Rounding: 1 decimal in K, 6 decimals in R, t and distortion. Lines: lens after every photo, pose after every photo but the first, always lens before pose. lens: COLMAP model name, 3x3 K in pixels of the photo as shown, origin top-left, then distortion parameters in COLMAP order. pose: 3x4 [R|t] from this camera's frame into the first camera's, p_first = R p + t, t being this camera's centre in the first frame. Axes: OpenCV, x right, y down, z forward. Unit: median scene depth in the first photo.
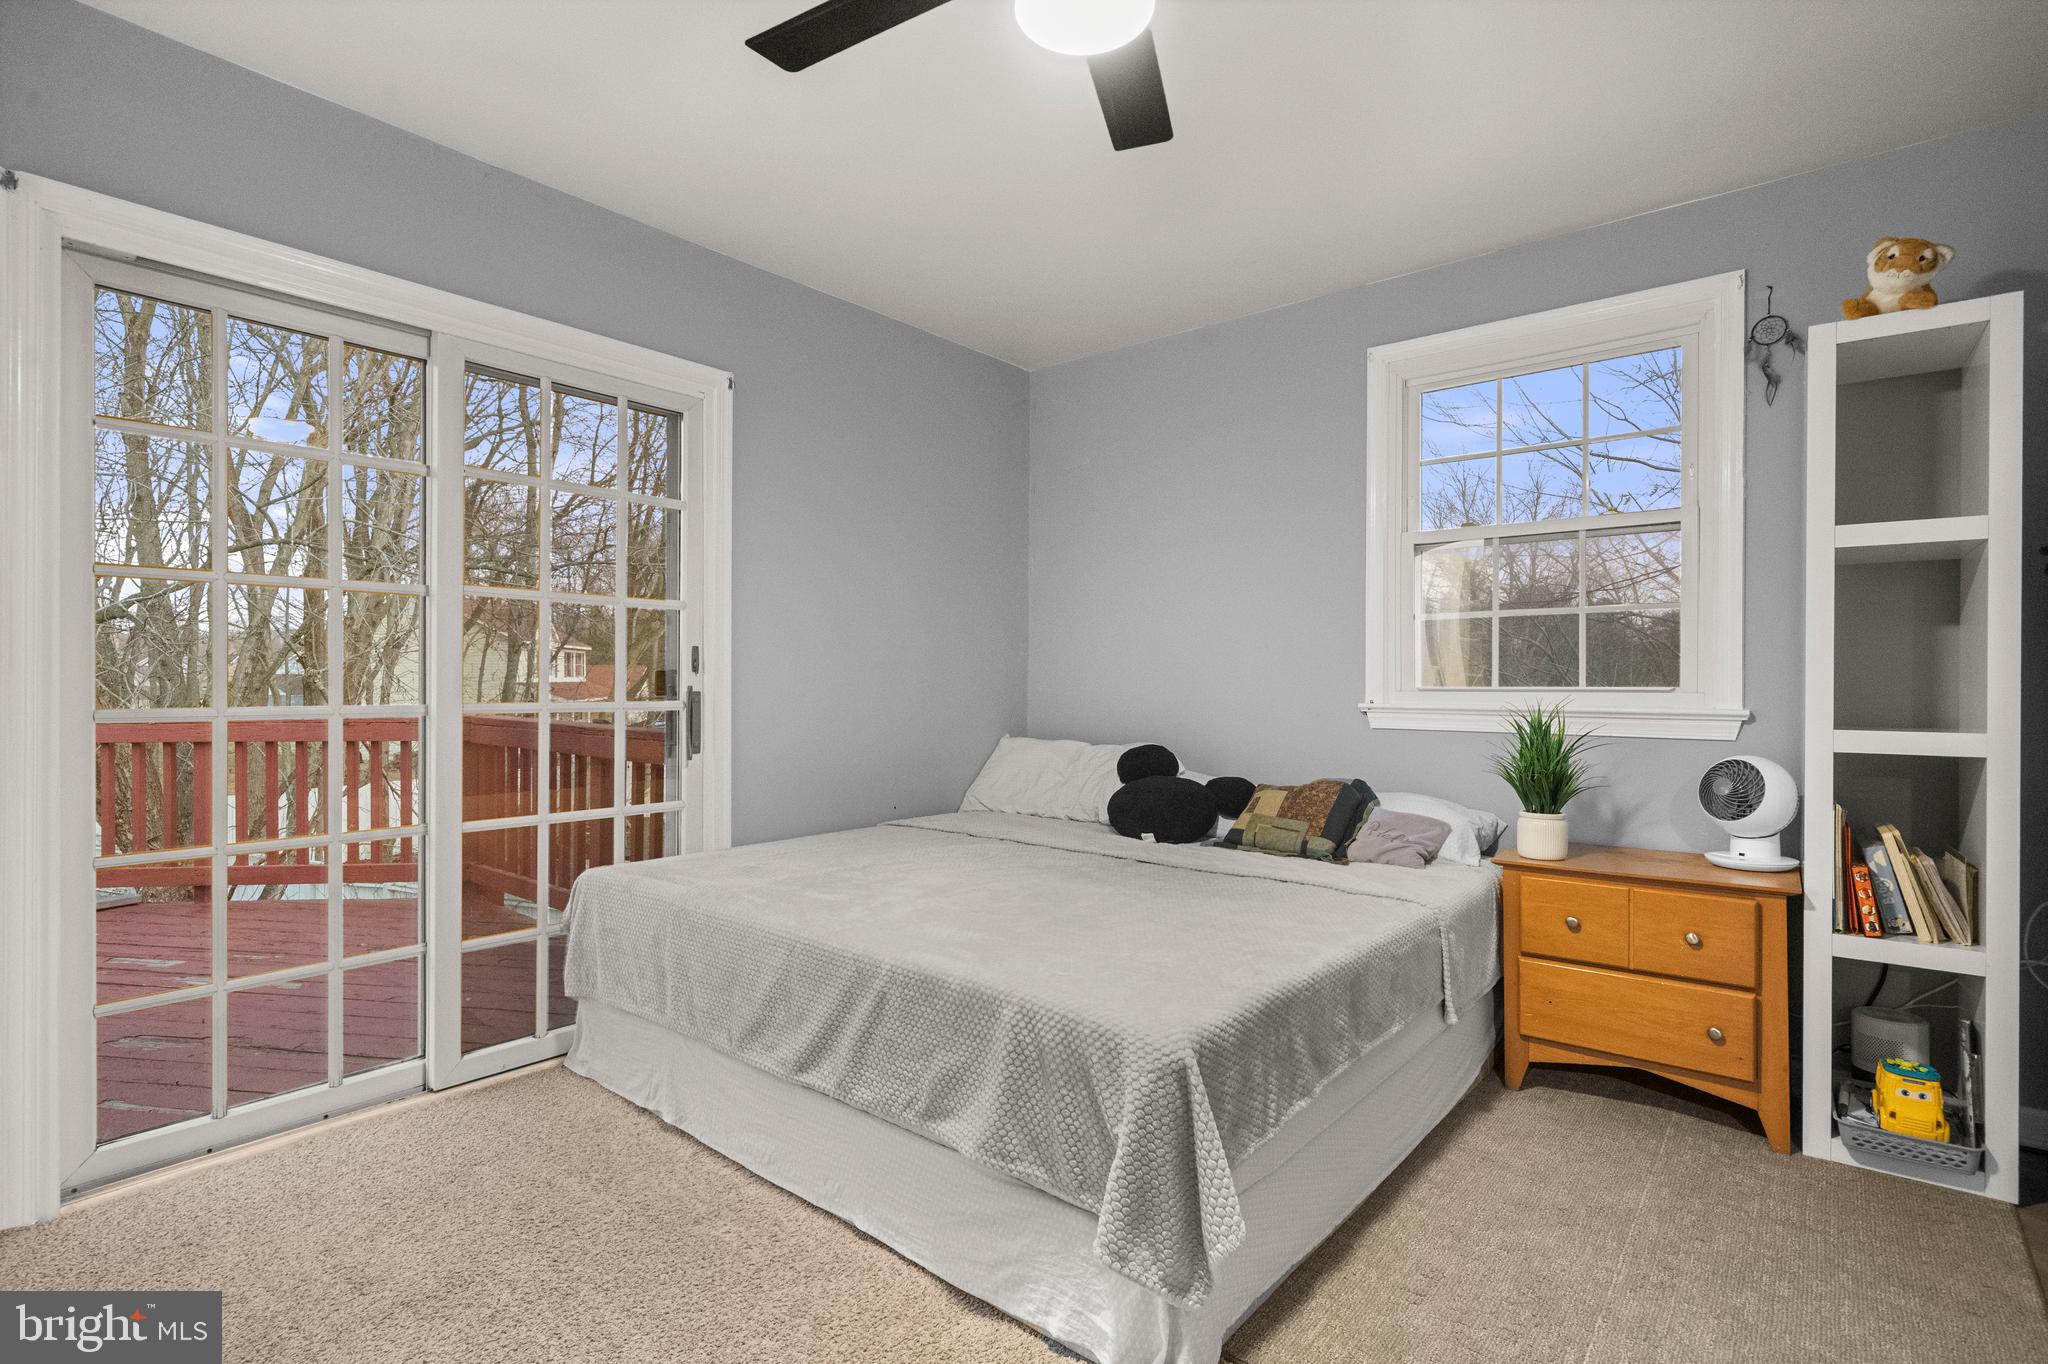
lens RADIAL K [[977.9, 0, 1024.0], [0, 977.9, 682.0], [0, 0, 1]] dist [-0.000903, -0.000198]
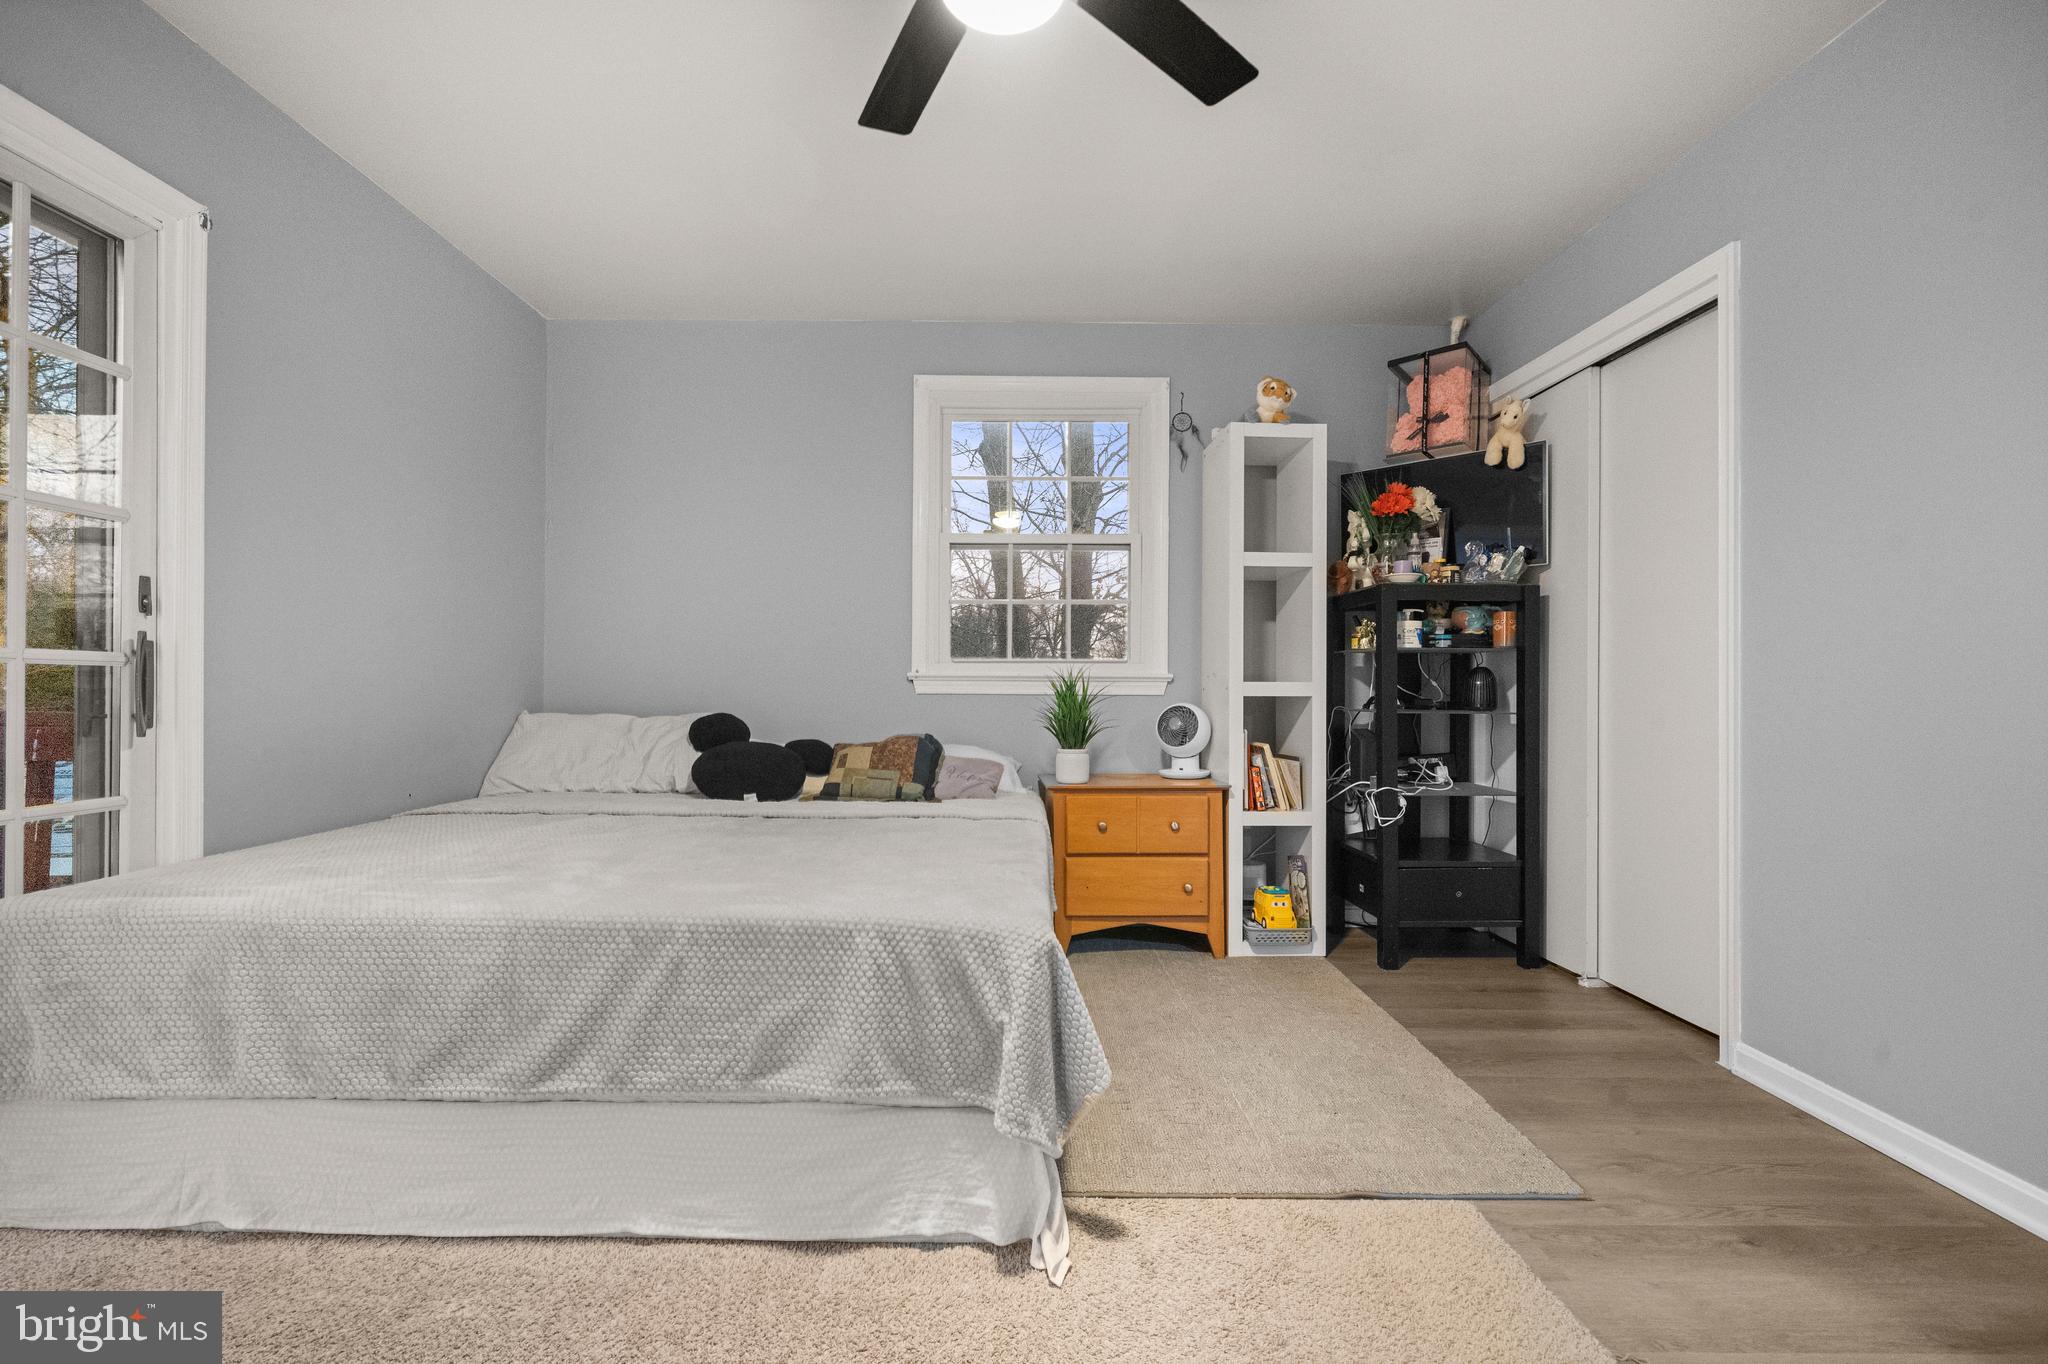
lens RADIAL K [[871.1, 0, 1024.0], [0, 871.1, 682.0], [0, 0, 1]] dist [0.000670, -0.000452]
pose [[0.768364, 0.003372, 0.640004, -0.324279], [-0.001764, 0.999993, -0.003151, 0.052457], [-0.640011, 0.001292, 0.768365, 0.143612]]
